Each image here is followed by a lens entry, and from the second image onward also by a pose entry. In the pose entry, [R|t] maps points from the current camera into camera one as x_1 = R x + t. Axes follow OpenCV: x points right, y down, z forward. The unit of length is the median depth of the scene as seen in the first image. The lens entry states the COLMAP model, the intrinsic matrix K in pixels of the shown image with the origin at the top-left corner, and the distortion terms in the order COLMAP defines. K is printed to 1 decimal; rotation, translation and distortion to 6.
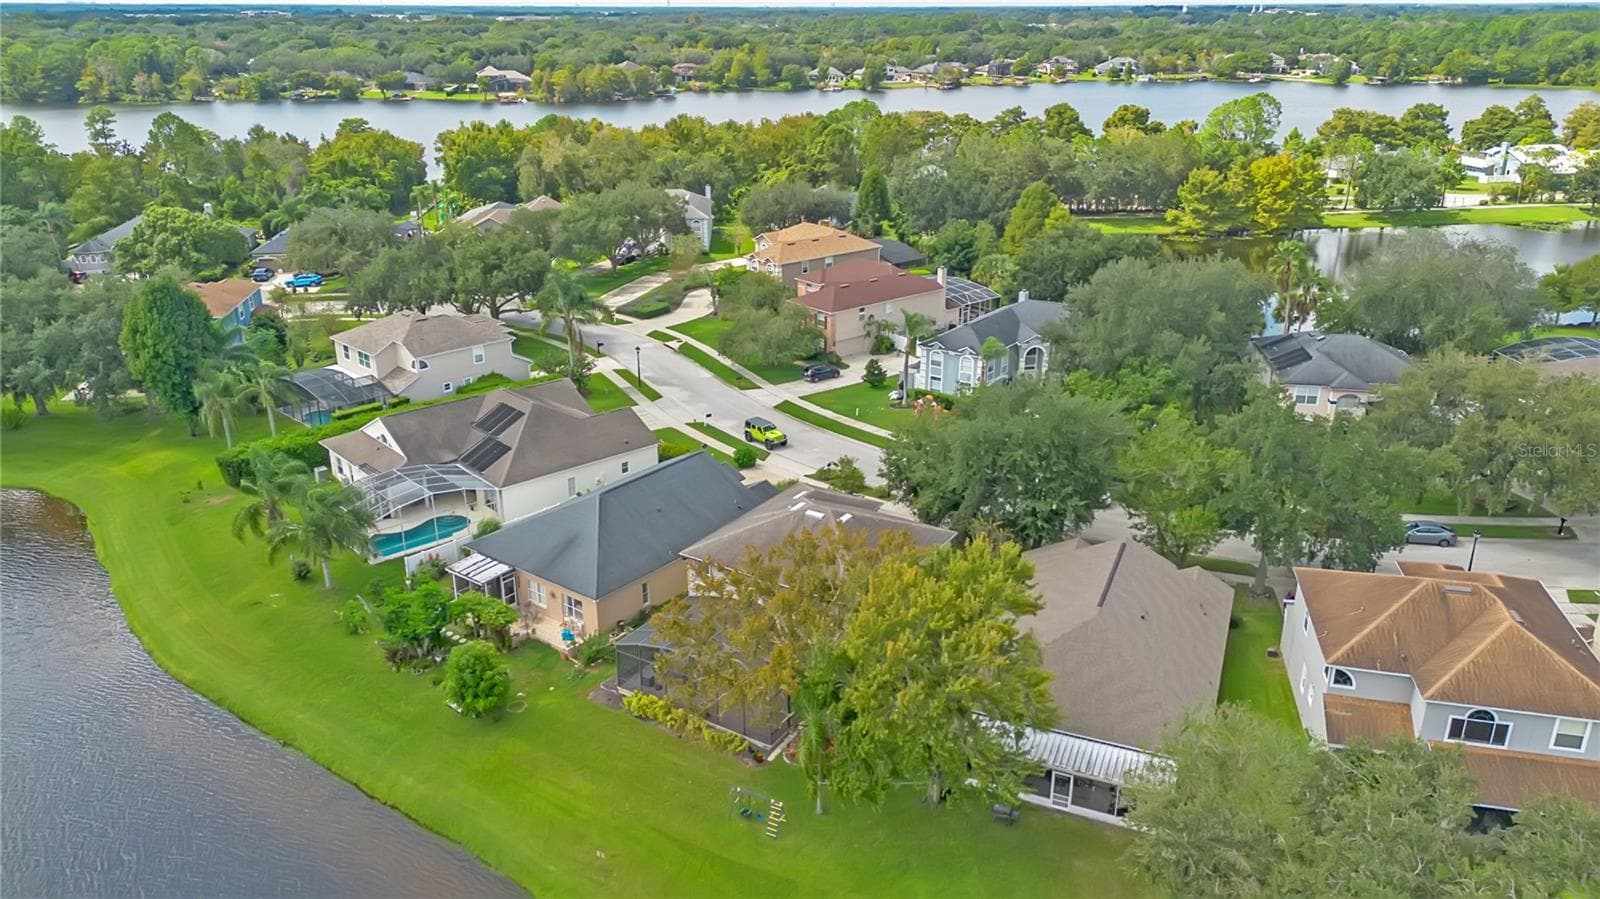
lens RADIAL K [[1124.6, 0, 821.6], [0, 1124.6, 446.2], [0, 0, 1]] dist [0.092289, -0.118237]
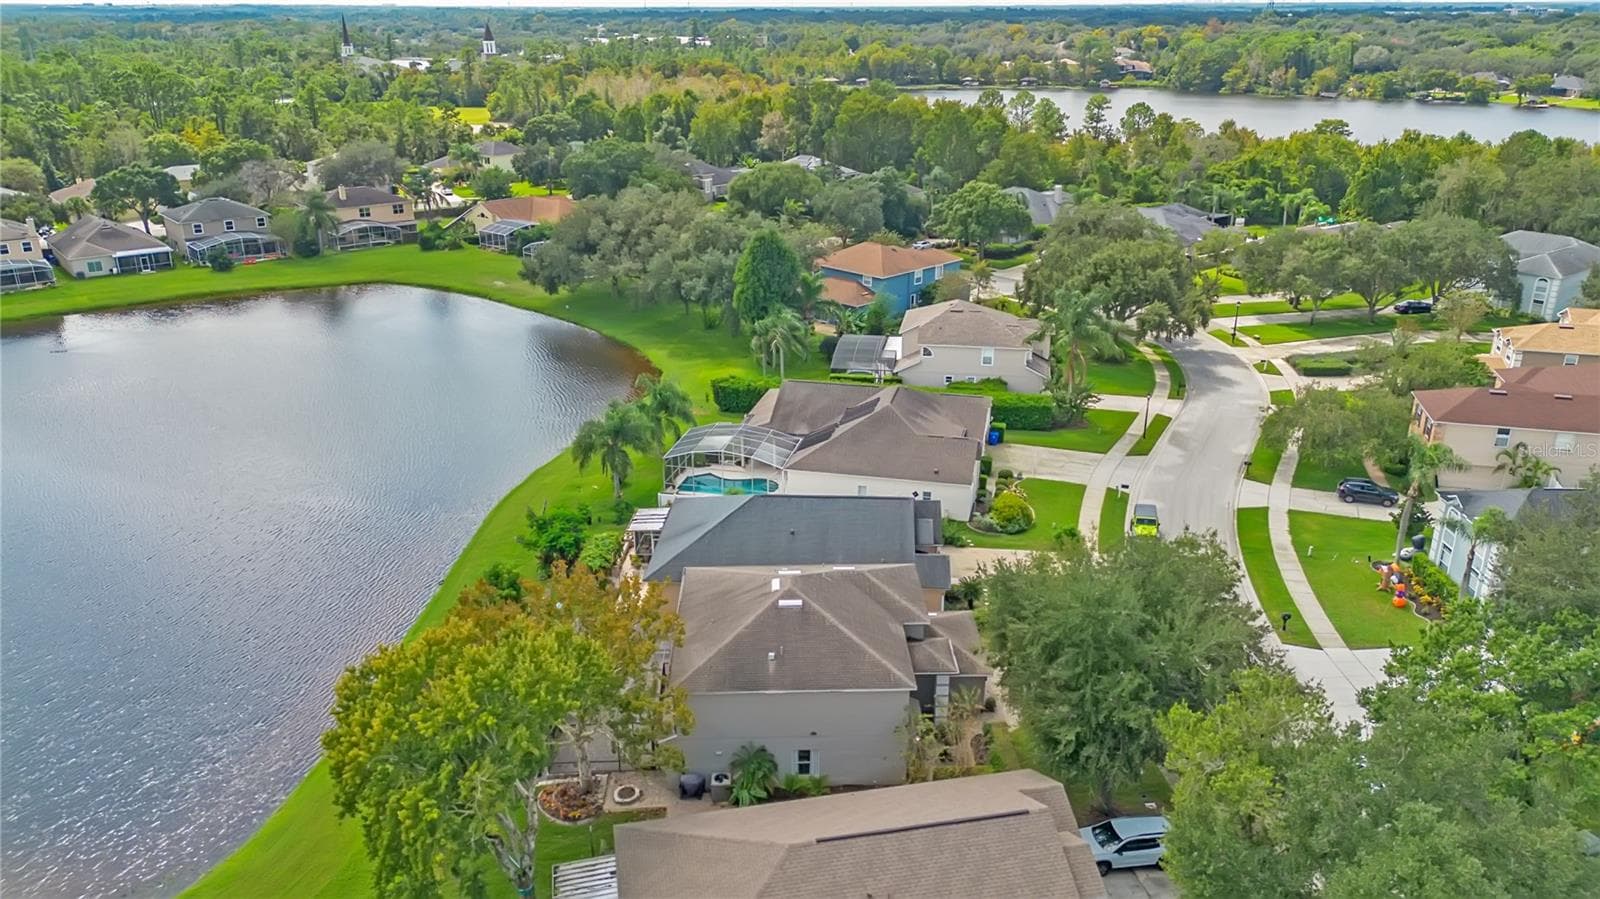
lens RADIAL K [[1124.6, 0, 821.6], [0, 1124.6, 446.2], [0, 0, 1]] dist [0.092289, -0.118237]
pose [[0.553121, 0.291172, -0.780561, 0.094905], [-0.290932, 0.945457, 0.146523, -0.026360], [0.780651, 0.146045, 0.607664, 0.077538]]
